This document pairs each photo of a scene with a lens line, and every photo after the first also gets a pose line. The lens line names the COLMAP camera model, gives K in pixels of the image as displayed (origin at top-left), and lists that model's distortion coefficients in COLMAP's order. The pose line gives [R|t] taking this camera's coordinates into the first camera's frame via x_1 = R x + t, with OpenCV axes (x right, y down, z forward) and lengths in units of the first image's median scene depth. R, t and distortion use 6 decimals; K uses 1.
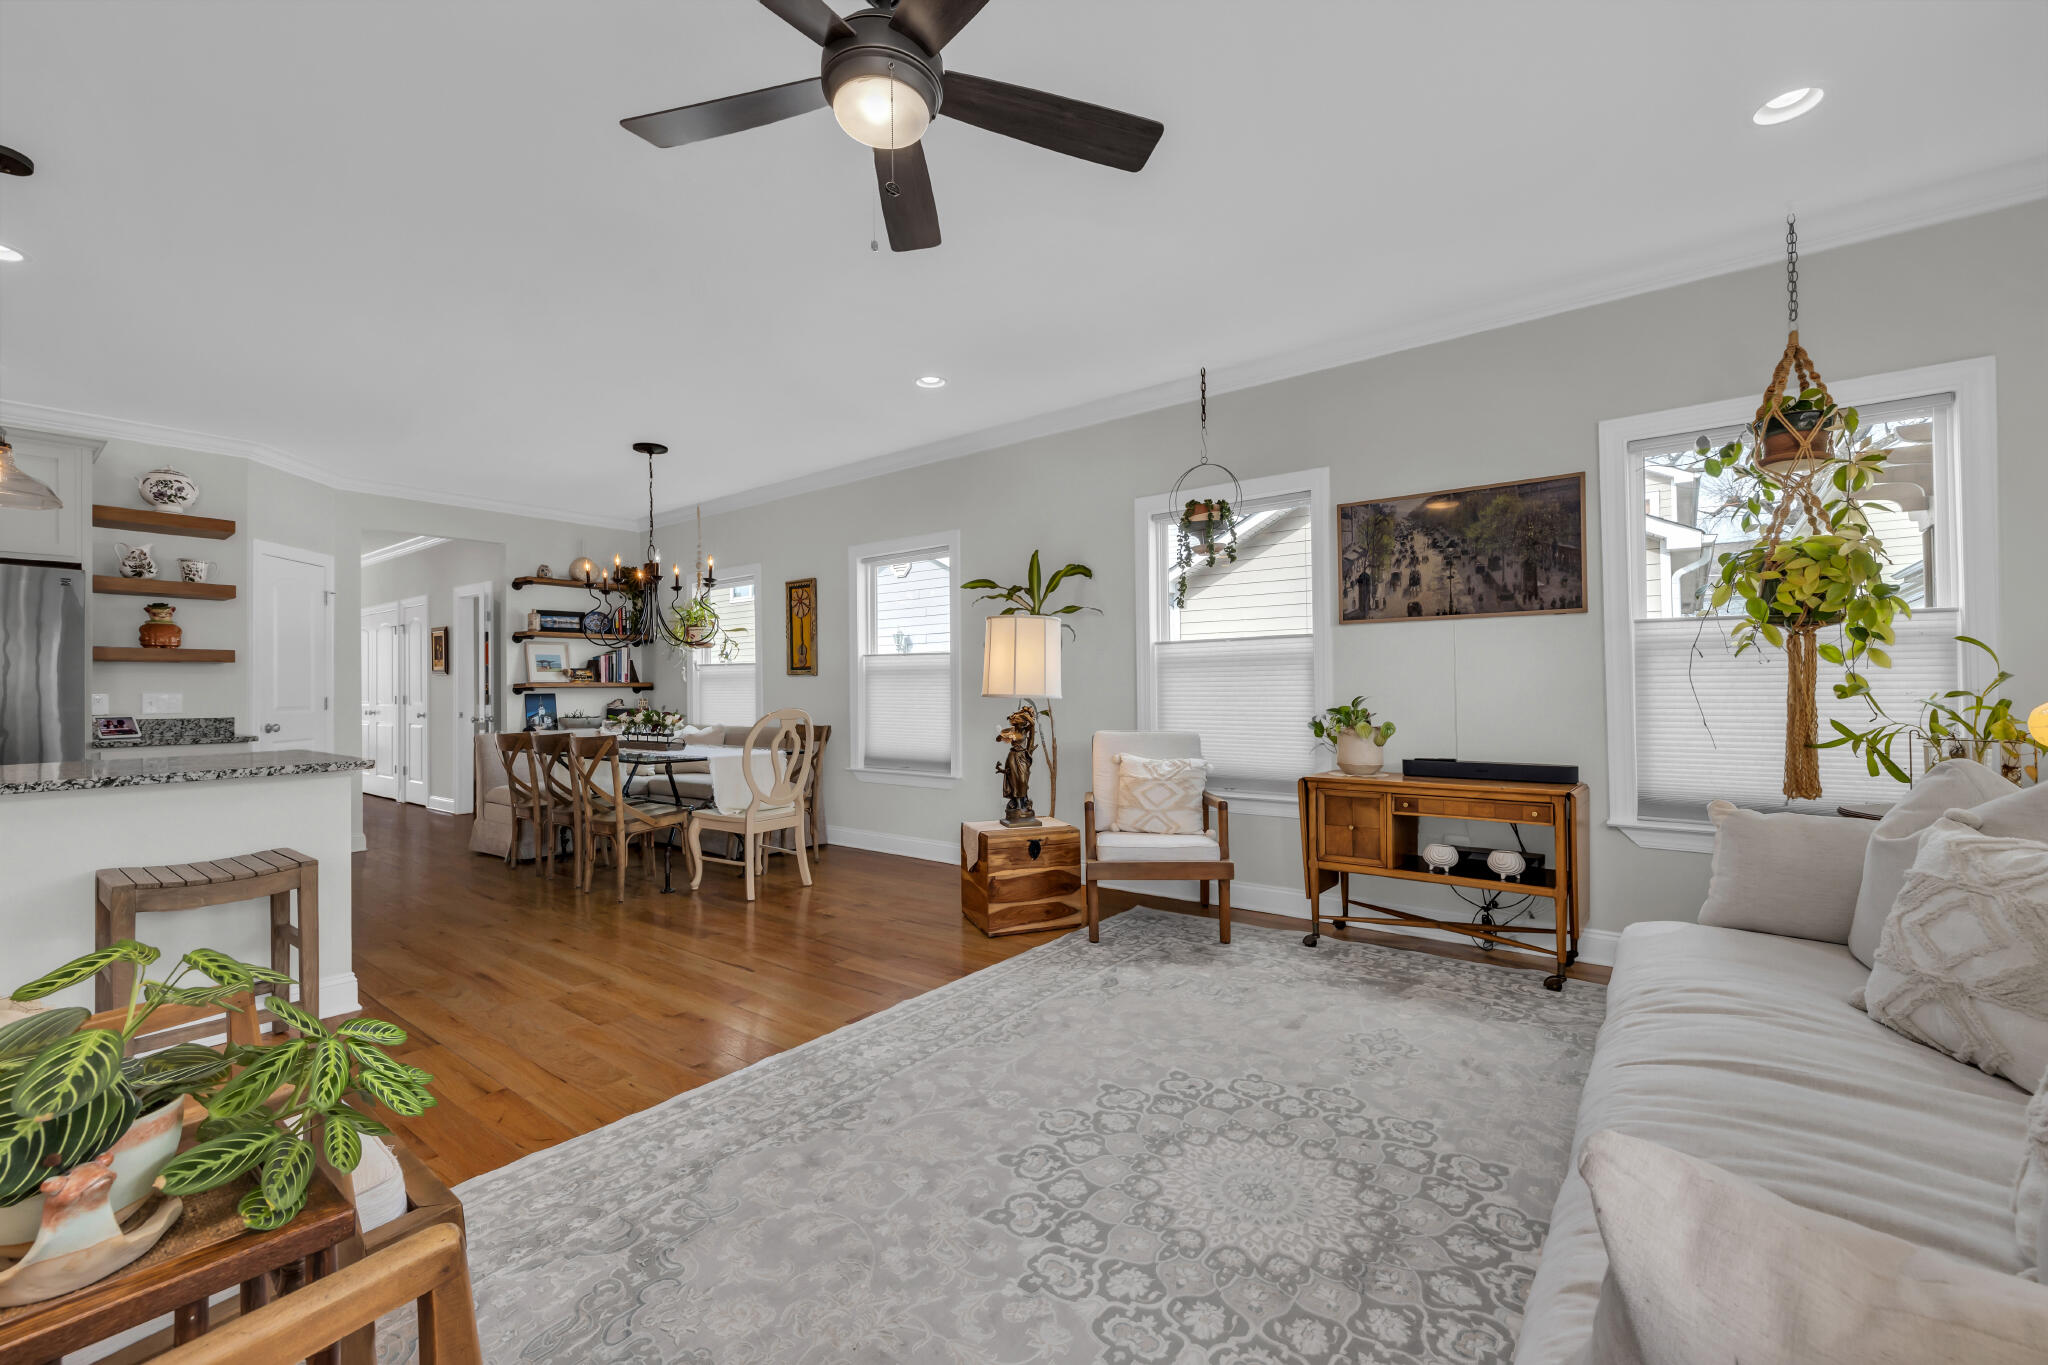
lens RADIAL K [[856.4, 0, 1020.1], [0, 856.4, 677.9], [0, 0, 1]] dist [-0.000909, 0.000141]
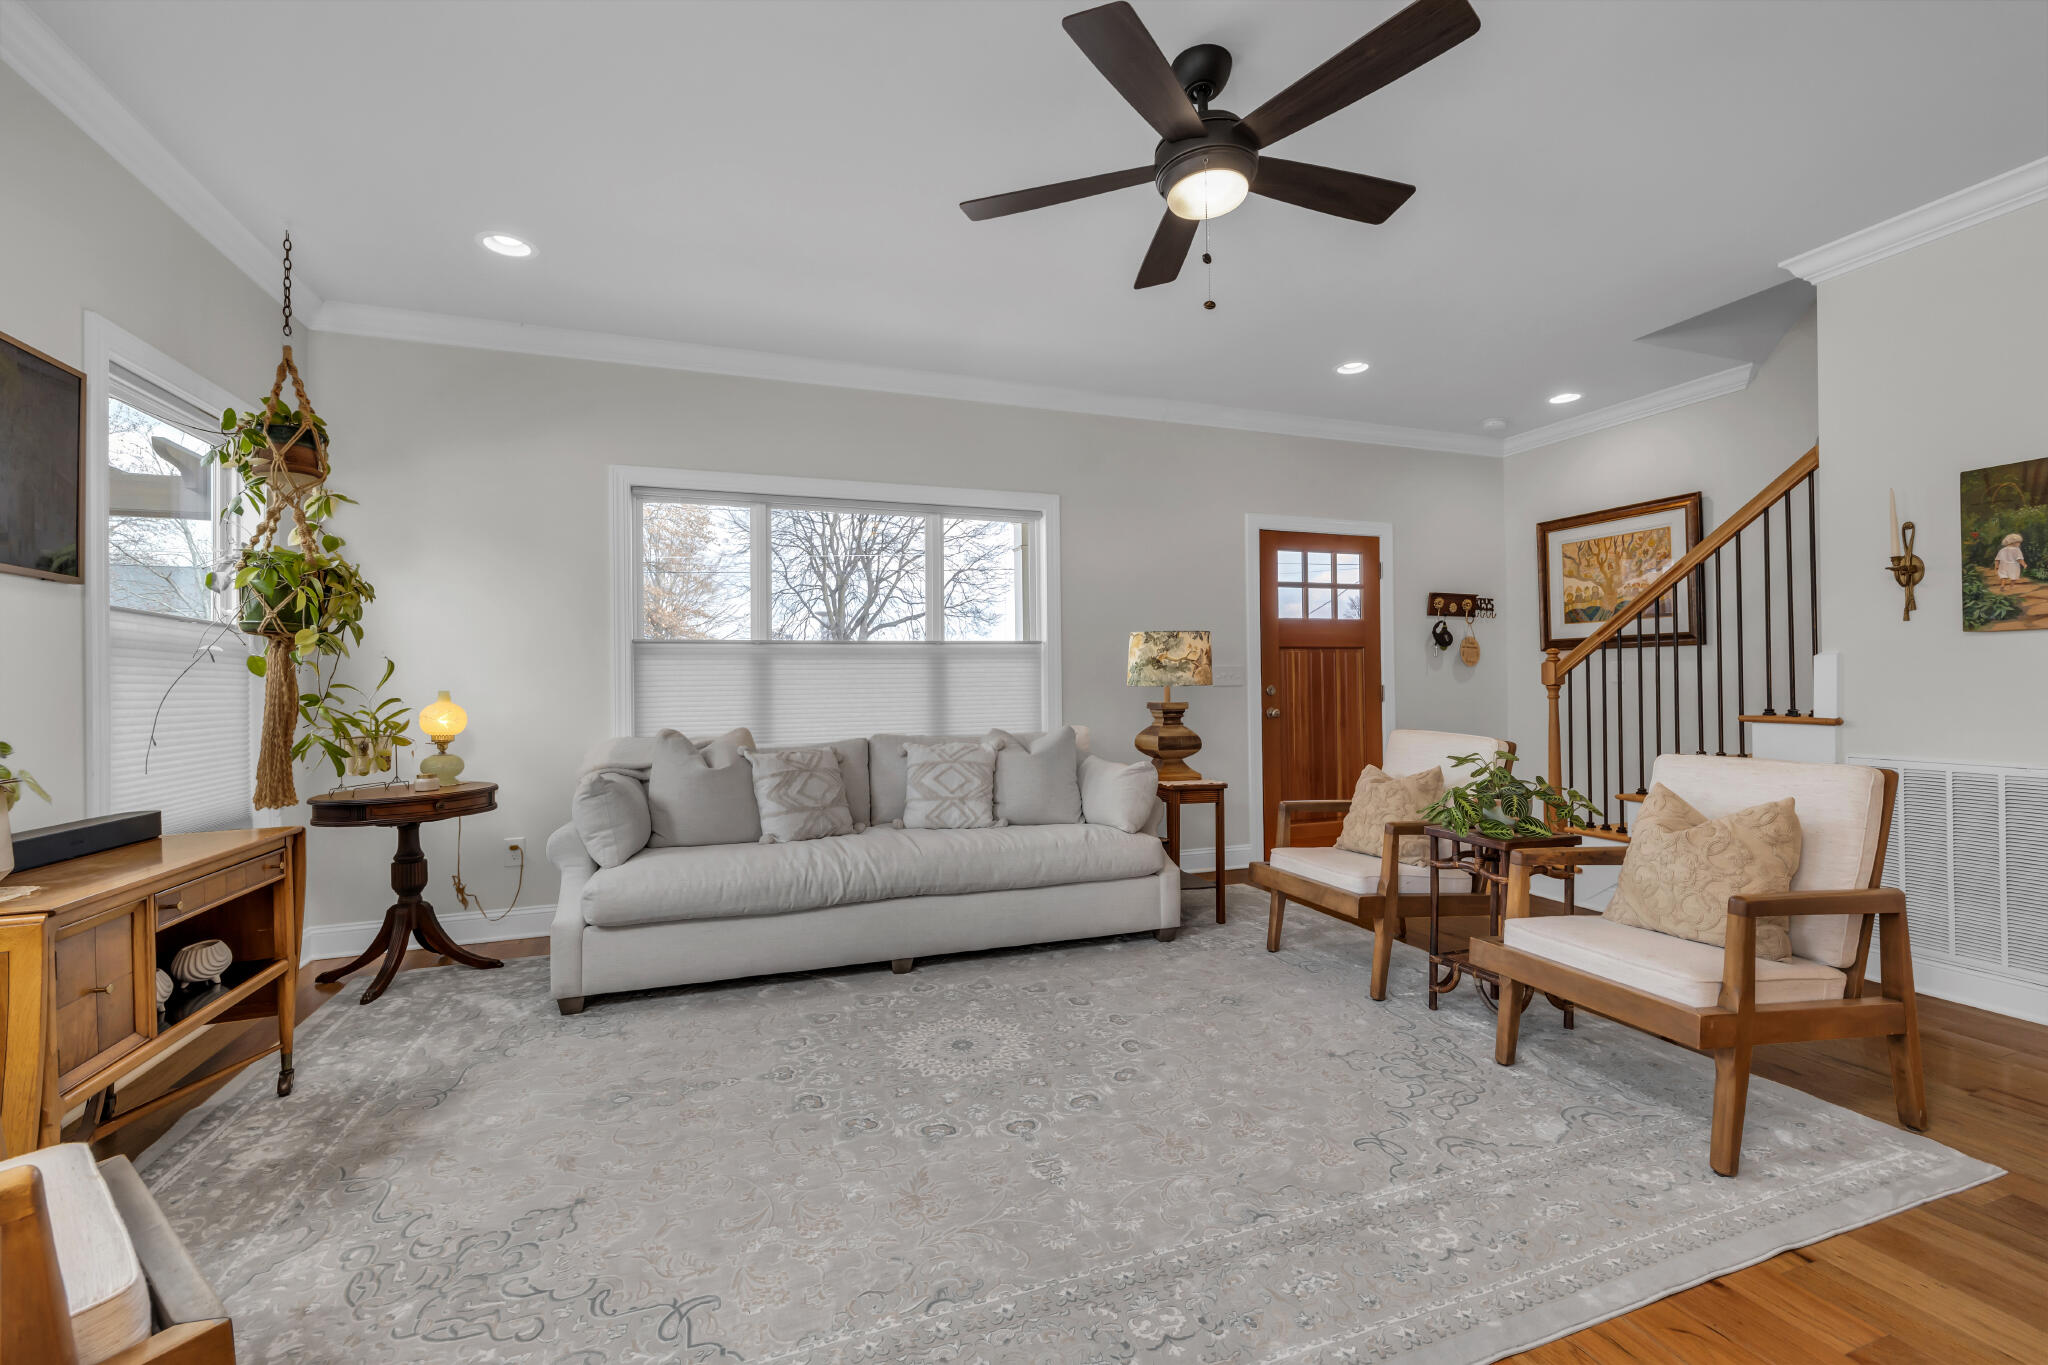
lens RADIAL K [[856.4, 0, 1020.1], [0, 856.4, 677.9], [0, 0, 1]] dist [-0.000909, 0.000141]
pose [[-0.847215, 0.024716, 0.530675, -0.247602], [0.012894, 0.999580, -0.025969, 0.018373], [-0.531093, -0.015158, -0.847178, 0.953664]]
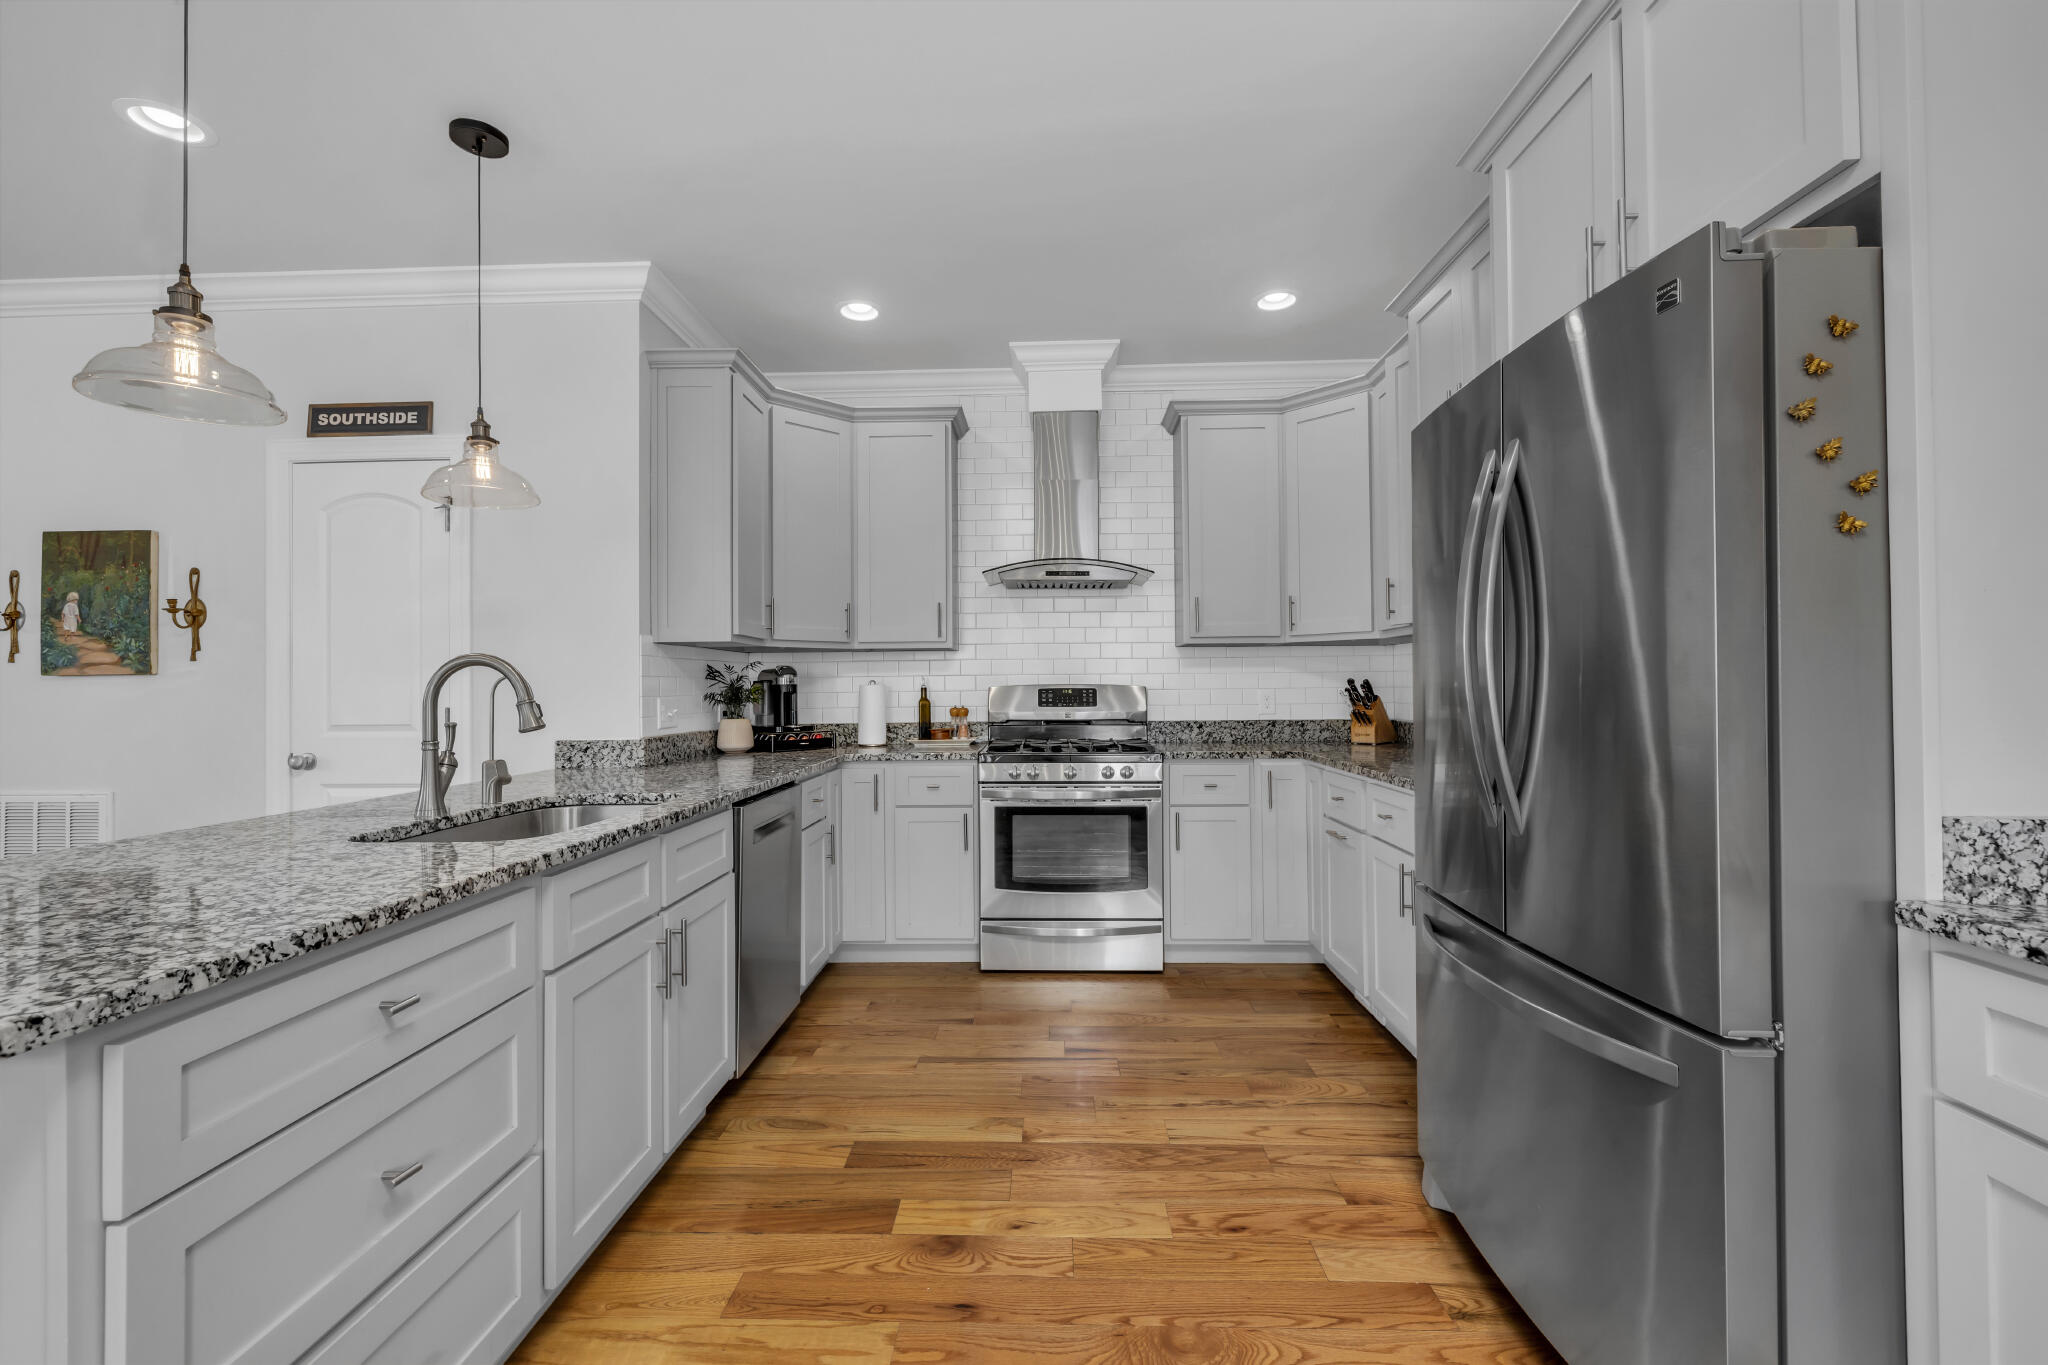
lens RADIAL K [[856.4, 0, 1020.1], [0, 856.4, 677.9], [0, 0, 1]] dist [-0.000909, 0.000141]
pose [[-0.806881, 0.013056, -0.590570, -0.776629], [0.027555, 0.999499, -0.015552, 0.010932], [0.590071, -0.028822, -0.806836, 1.095053]]
